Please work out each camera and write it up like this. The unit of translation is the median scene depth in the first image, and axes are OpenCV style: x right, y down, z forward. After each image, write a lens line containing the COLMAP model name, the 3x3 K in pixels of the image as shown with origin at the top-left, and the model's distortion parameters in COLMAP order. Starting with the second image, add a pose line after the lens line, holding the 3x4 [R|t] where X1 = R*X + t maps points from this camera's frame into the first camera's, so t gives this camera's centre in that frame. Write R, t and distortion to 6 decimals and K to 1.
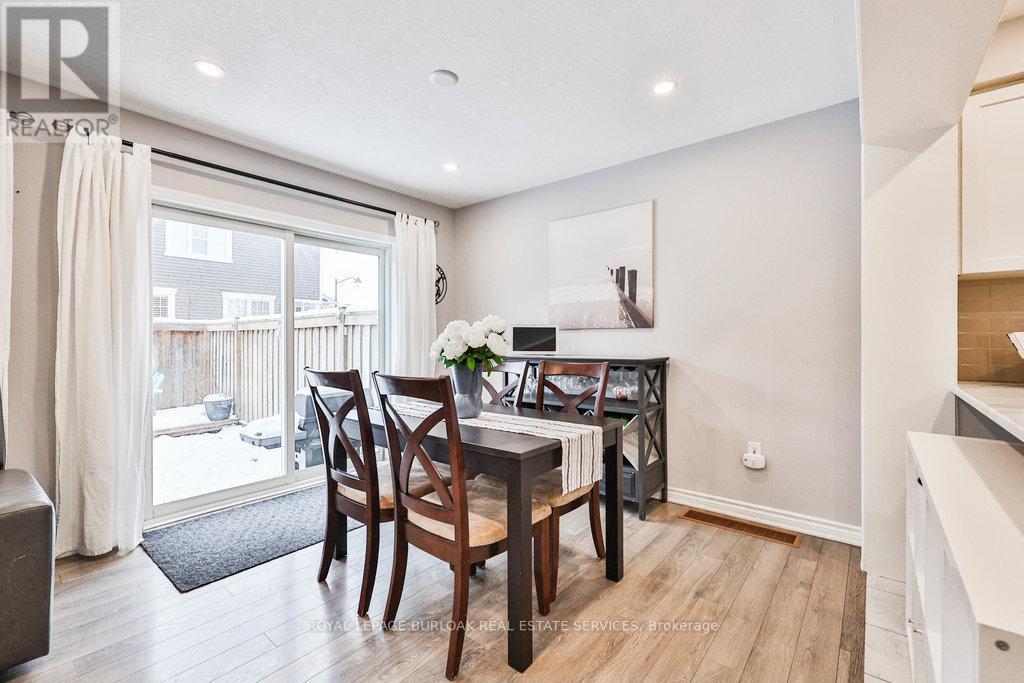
lens RADIAL K [[435.5, 0, 519.9], [0, 435.5, 339.1], [0, 0, 1]] dist [0.001356, 0.000320]
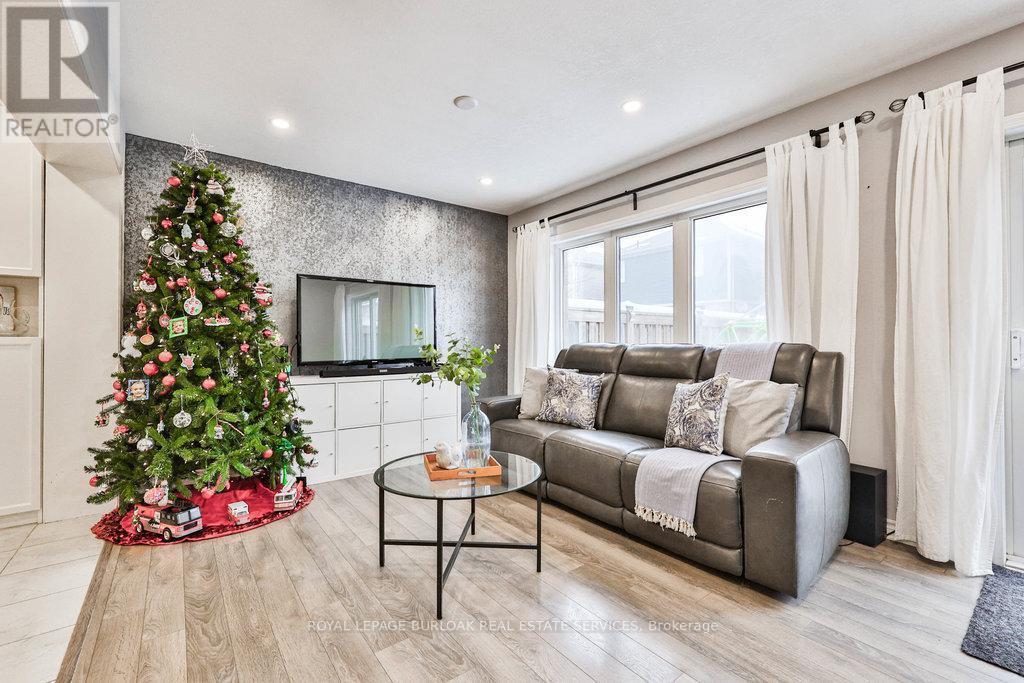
lens RADIAL K [[435.5, 0, 498.7], [0, 435.5, 338.5], [0, 0, 1]] dist [0.001356, 0.000320]
pose [[-0.235466, -0.003924, -0.971875, 0.107245], [0.003883, 0.999980, -0.004979, 0.036411], [0.971875, -0.004946, -0.235446, 0.315265]]
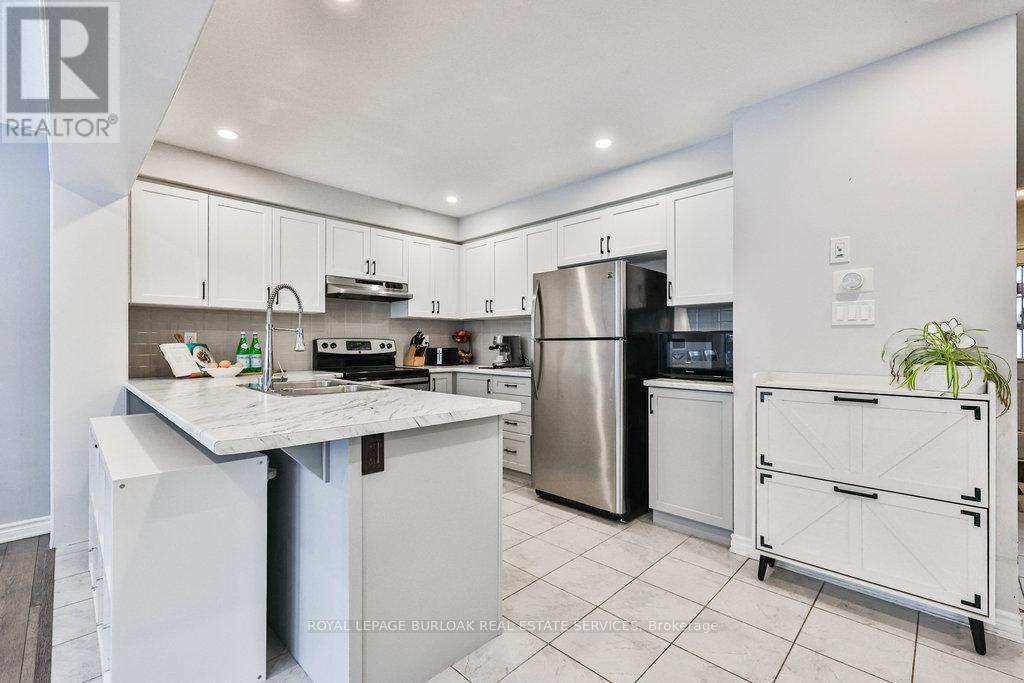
lens RADIAL K [[435.5, 0, 511.3], [0, 435.5, 343.8], [0, 0, 1]] dist [0.001356, 0.000320]
pose [[0.091251, -0.000608, 0.995828, -0.206408], [0.001555, 0.999999, 0.000468, -0.009704], [-0.995827, 0.001506, 0.091251, -0.259207]]
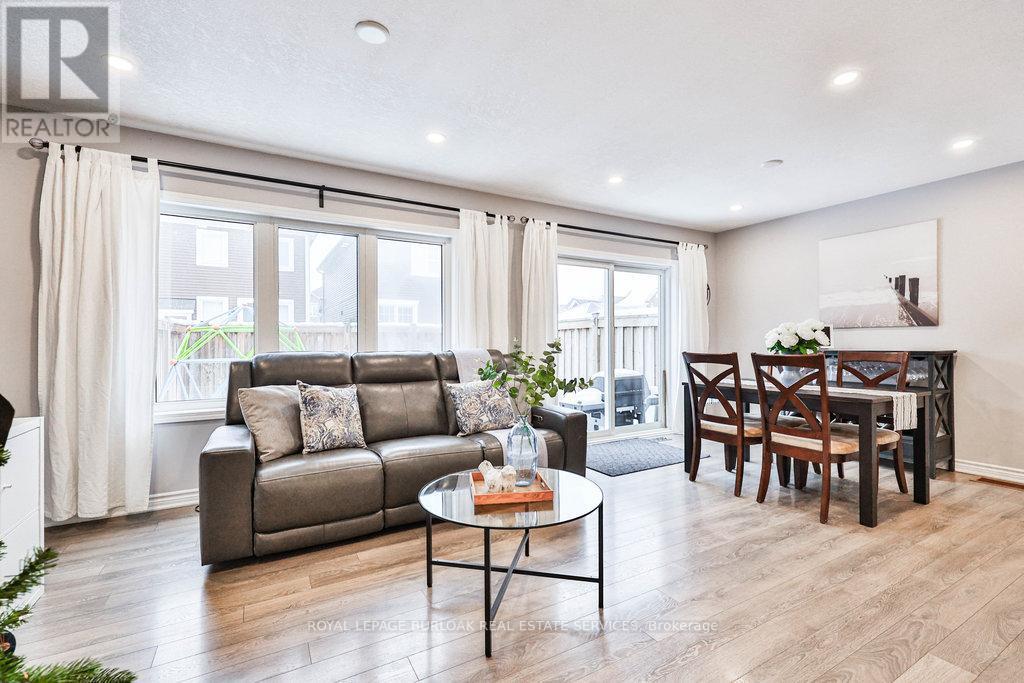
lens RADIAL K [[435.5, 0, 510.9], [0, 435.5, 341.7], [0, 0, 1]] dist [0.001356, 0.000320]
pose [[0.924285, -0.000228, -0.381704, -0.365151], [0.001420, 0.999995, 0.002842, 0.014038], [0.381701, -0.003168, 0.924280, -0.630600]]
